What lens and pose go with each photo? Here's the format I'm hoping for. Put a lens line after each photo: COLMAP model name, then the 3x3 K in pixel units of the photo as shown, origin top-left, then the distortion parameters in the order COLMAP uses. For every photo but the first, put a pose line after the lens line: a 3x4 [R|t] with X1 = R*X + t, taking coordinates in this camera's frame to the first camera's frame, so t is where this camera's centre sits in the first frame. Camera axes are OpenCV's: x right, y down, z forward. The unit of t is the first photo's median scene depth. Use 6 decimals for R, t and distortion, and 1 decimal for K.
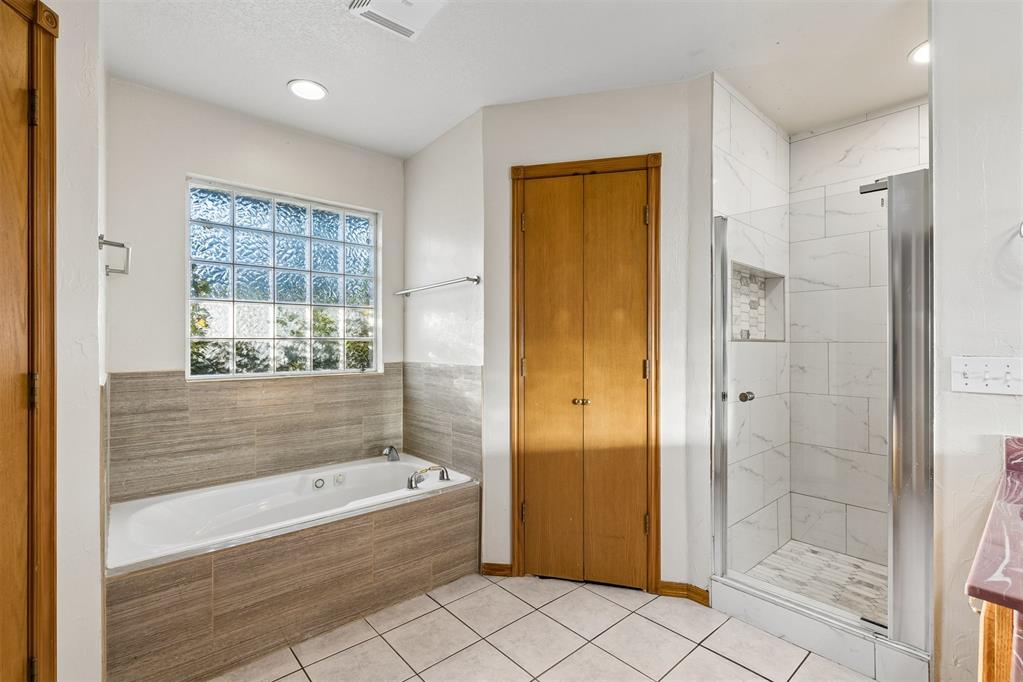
lens RADIAL K [[462.9, 0, 511.8], [0, 462.9, 345.7], [0, 0, 1]] dist [0.001785, -0.000600]
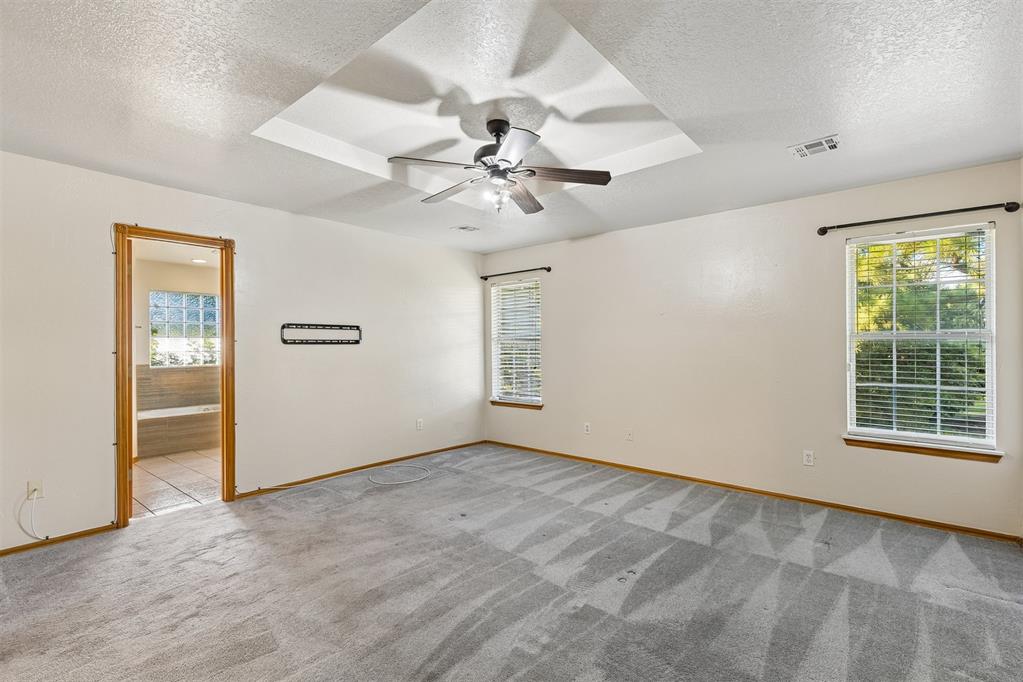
lens RADIAL K [[462.9, 0, 508.6], [0, 462.9, 342.1], [0, 0, 1]] dist [0.001785, -0.000600]
pose [[0.989833, -0.002804, 0.142209, 0.360465], [0.004448, 0.999927, -0.011245, -0.013286], [-0.142167, 0.011764, 0.989773, -0.726929]]
